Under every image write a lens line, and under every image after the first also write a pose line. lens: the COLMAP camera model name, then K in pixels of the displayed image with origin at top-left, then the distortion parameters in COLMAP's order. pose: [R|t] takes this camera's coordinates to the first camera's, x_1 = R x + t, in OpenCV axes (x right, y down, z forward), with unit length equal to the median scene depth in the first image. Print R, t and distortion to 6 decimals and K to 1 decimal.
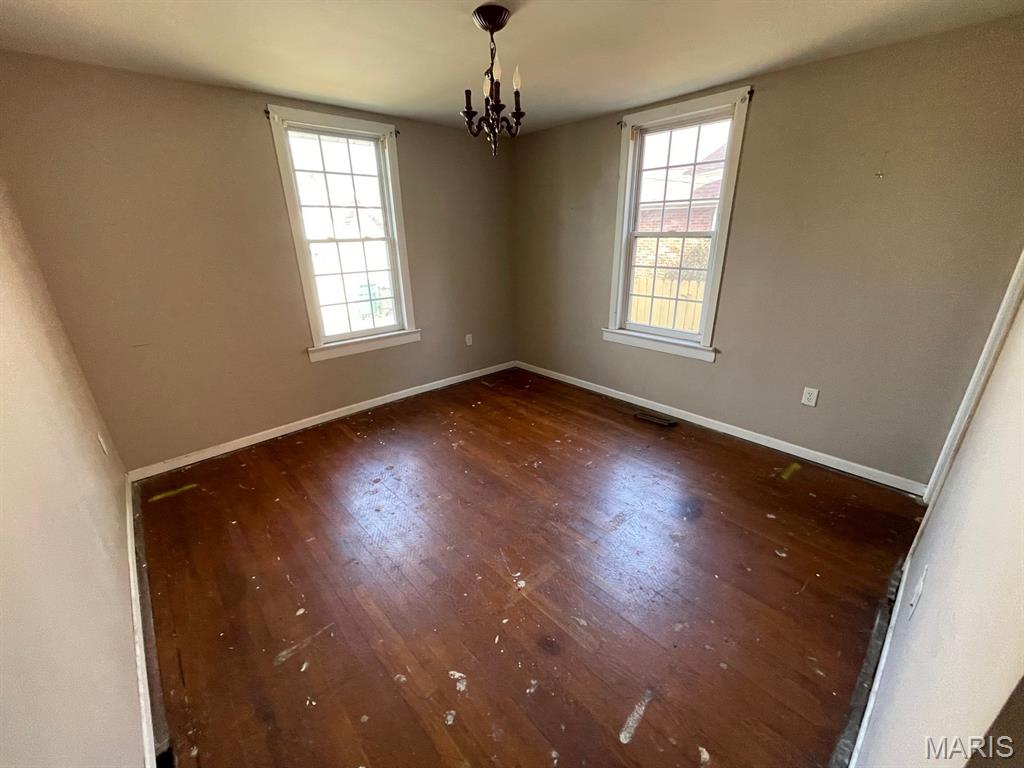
lens RADIAL K [[411.6, 0, 511.1], [0, 411.6, 386.2], [0, 0, 1]] dist [-0.004351, 0.001490]
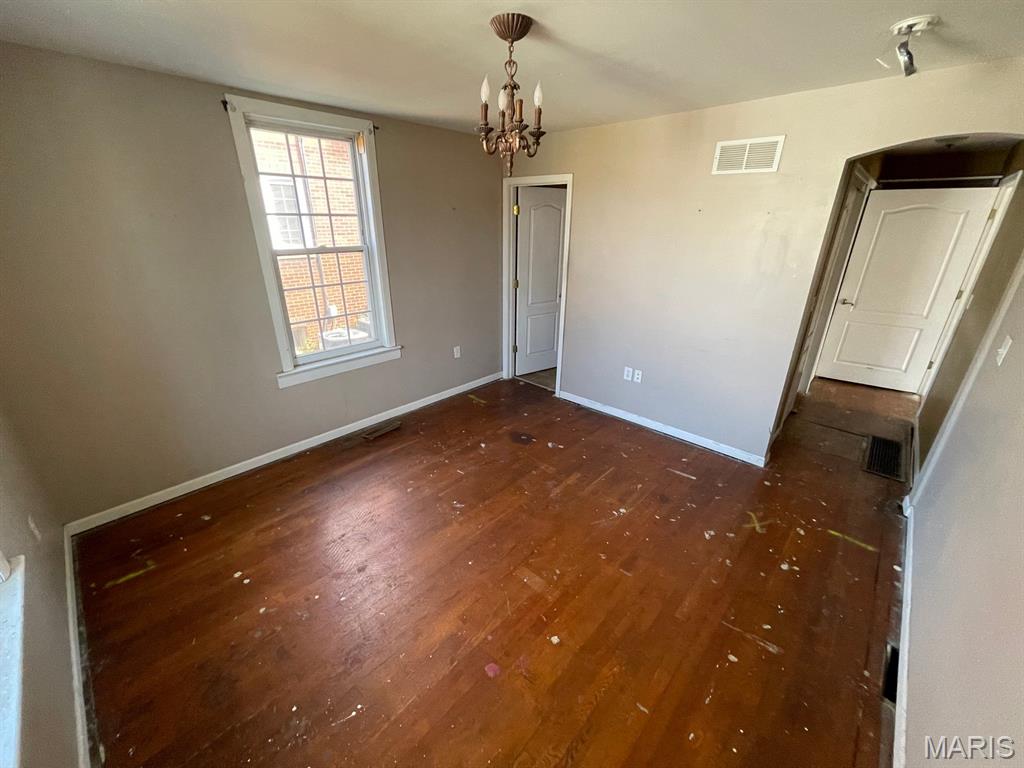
lens RADIAL K [[411.6, 0, 511.0], [0, 411.6, 386.2], [0, 0, 1]] dist [-0.004351, 0.001490]
pose [[-0.080388, -0.357102, 0.930600, -0.649713], [0.349042, 0.864423, 0.361860, -0.303707], [-0.933653, 0.353908, 0.055154, 0.687925]]
